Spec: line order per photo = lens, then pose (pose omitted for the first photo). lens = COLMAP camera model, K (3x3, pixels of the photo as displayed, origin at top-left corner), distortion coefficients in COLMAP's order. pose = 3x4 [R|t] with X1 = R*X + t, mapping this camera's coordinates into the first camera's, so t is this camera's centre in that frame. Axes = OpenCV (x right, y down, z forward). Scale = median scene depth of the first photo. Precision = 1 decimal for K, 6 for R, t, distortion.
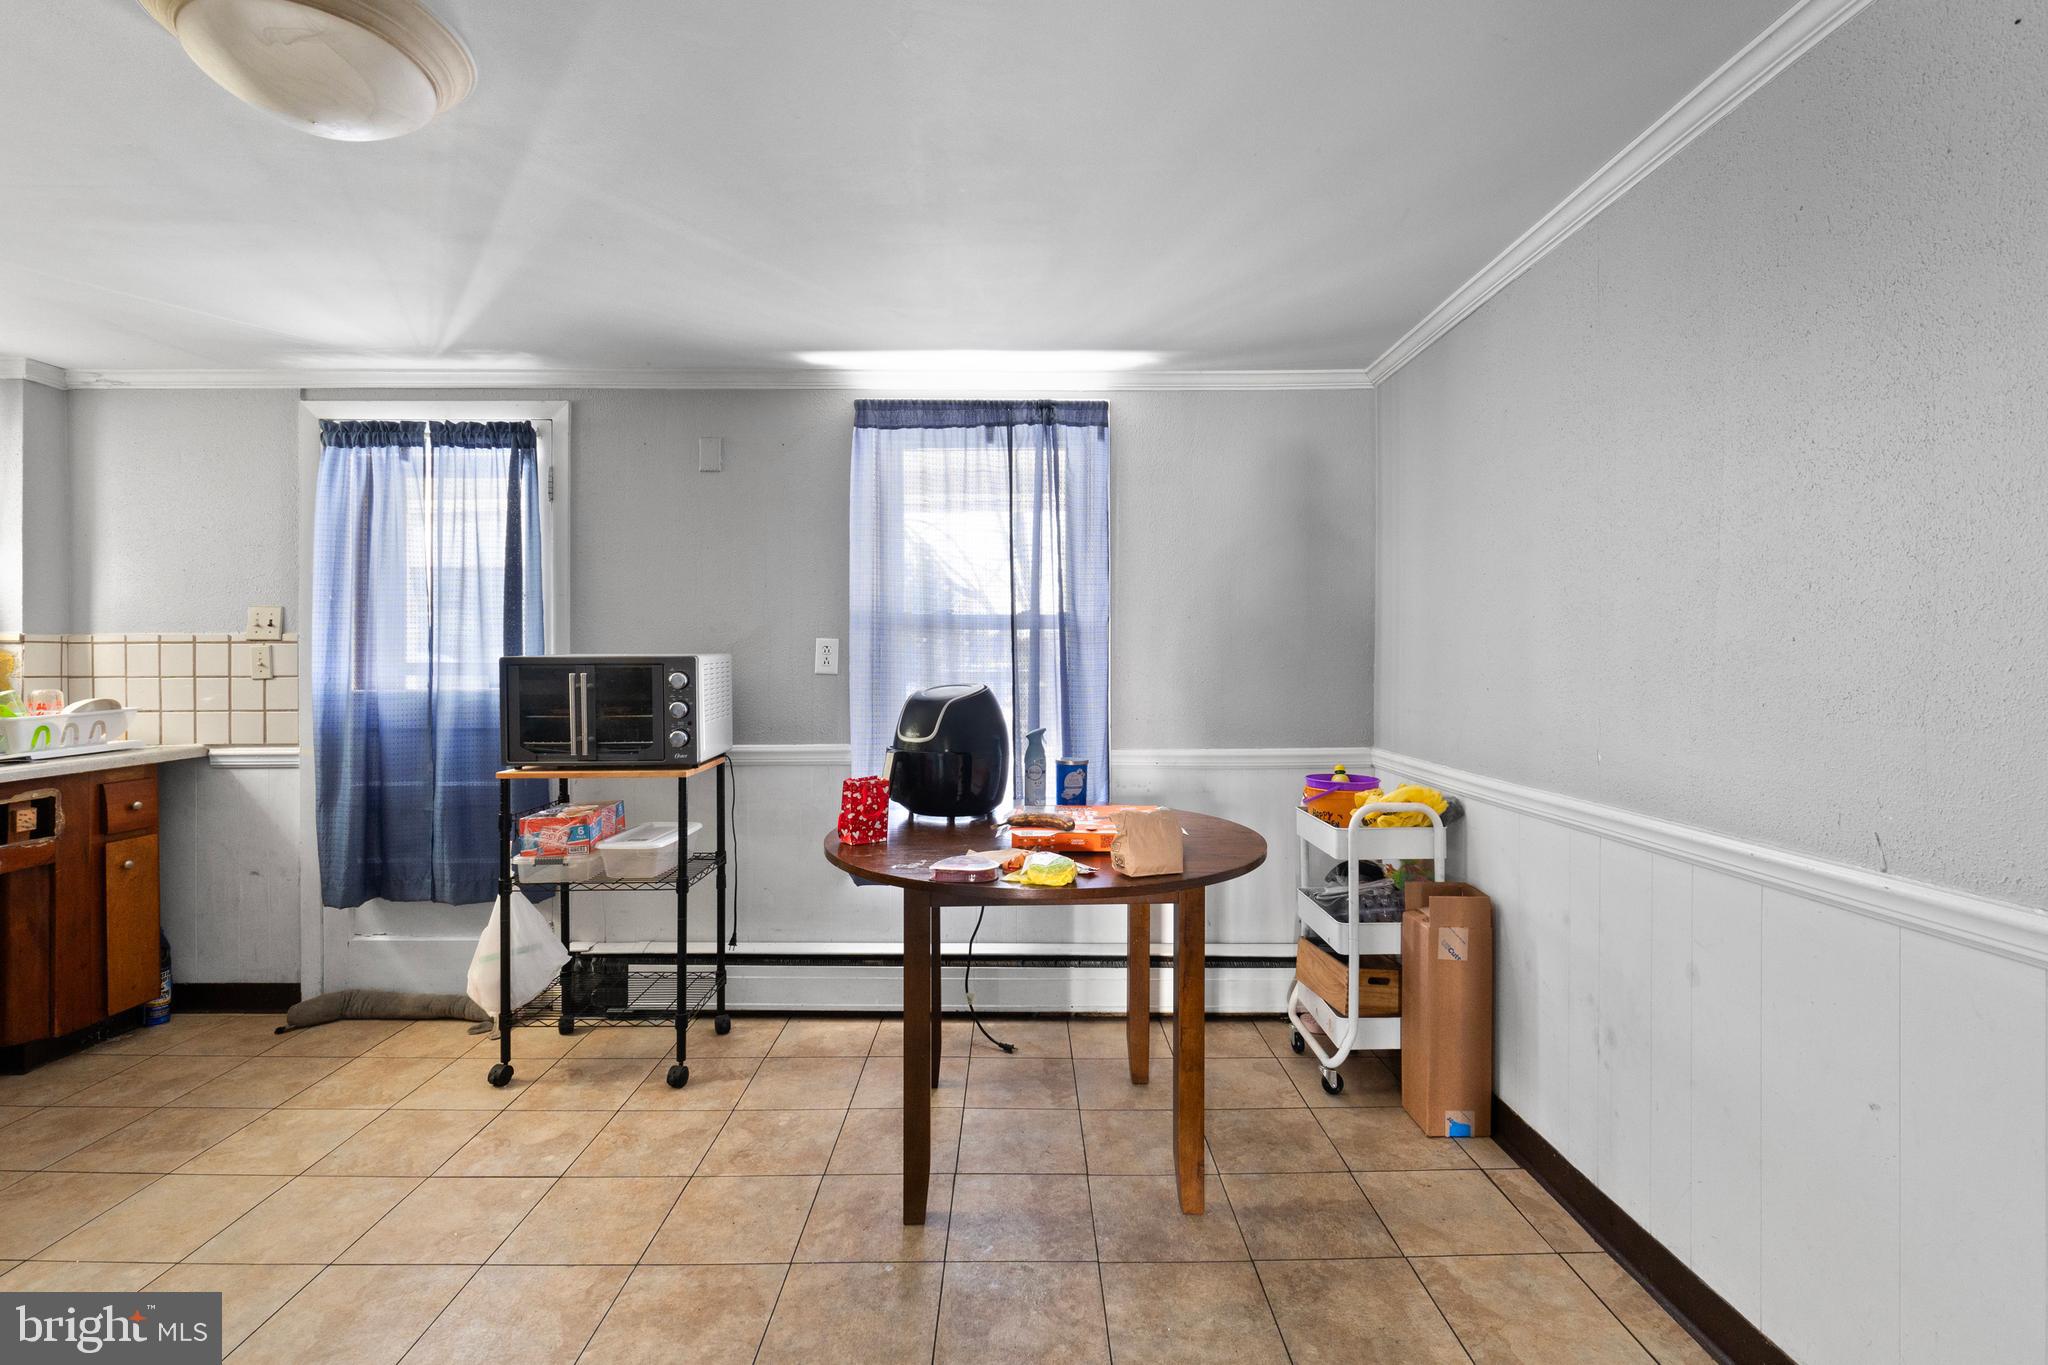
lens RADIAL K [[900.4, 0, 1020.2], [0, 900.4, 666.7], [0, 0, 1]] dist [-0.009716, 0.000303]
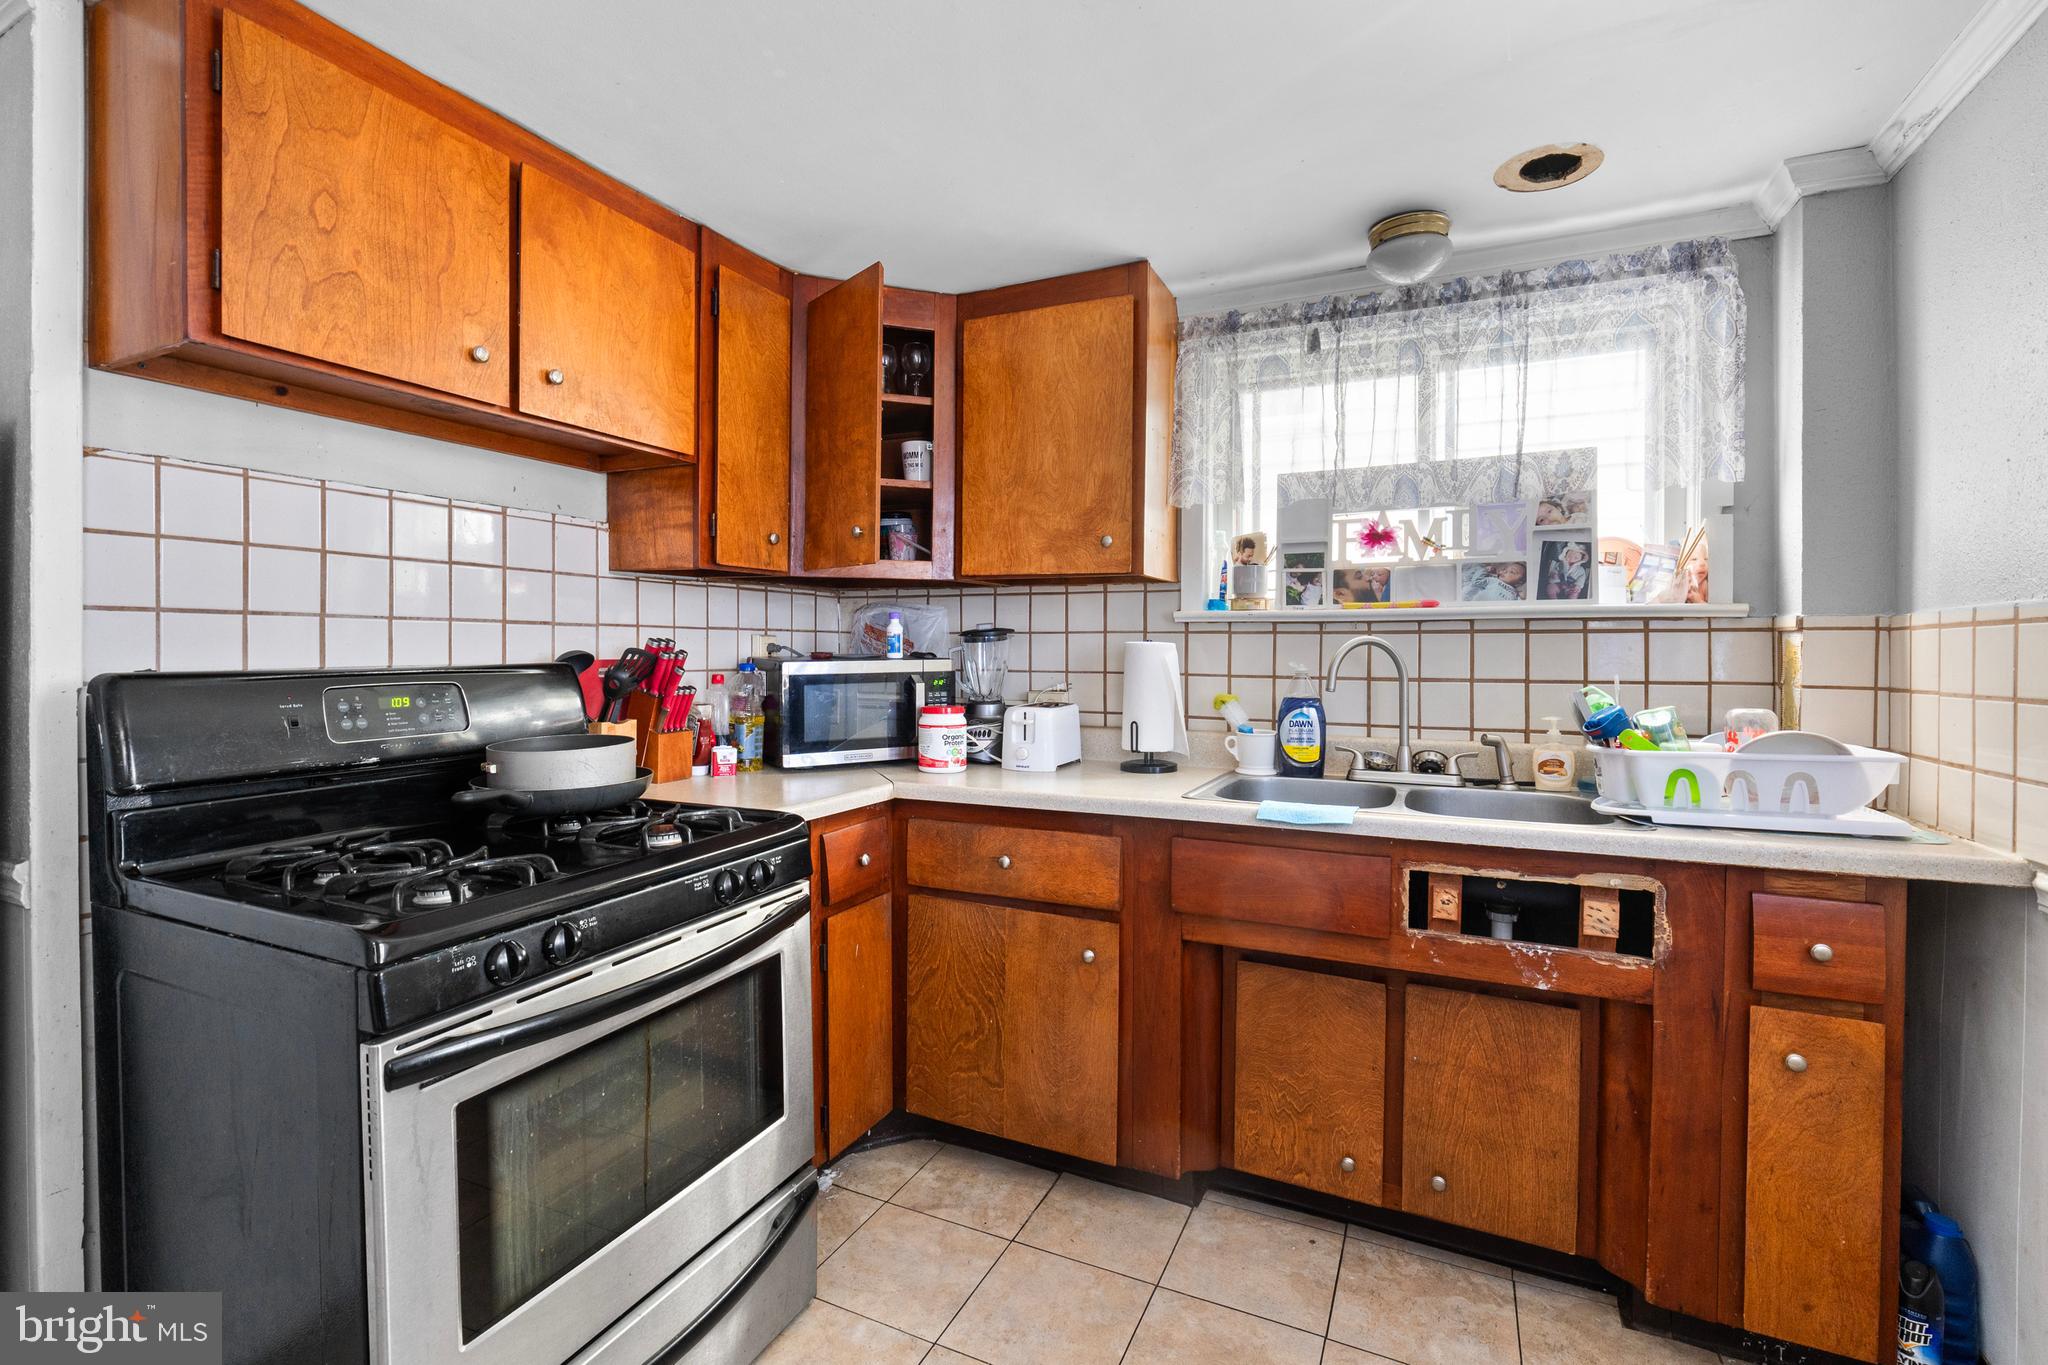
lens RADIAL K [[900.4, 0, 1019.8], [0, 900.4, 655.8], [0, 0, 1]] dist [-0.009716, 0.000303]
pose [[-0.438022, 0.002713, -0.898960, -0.364553], [-0.012867, 0.999874, 0.009287, -0.008907], [0.898872, 0.015635, -0.437932, 0.854764]]
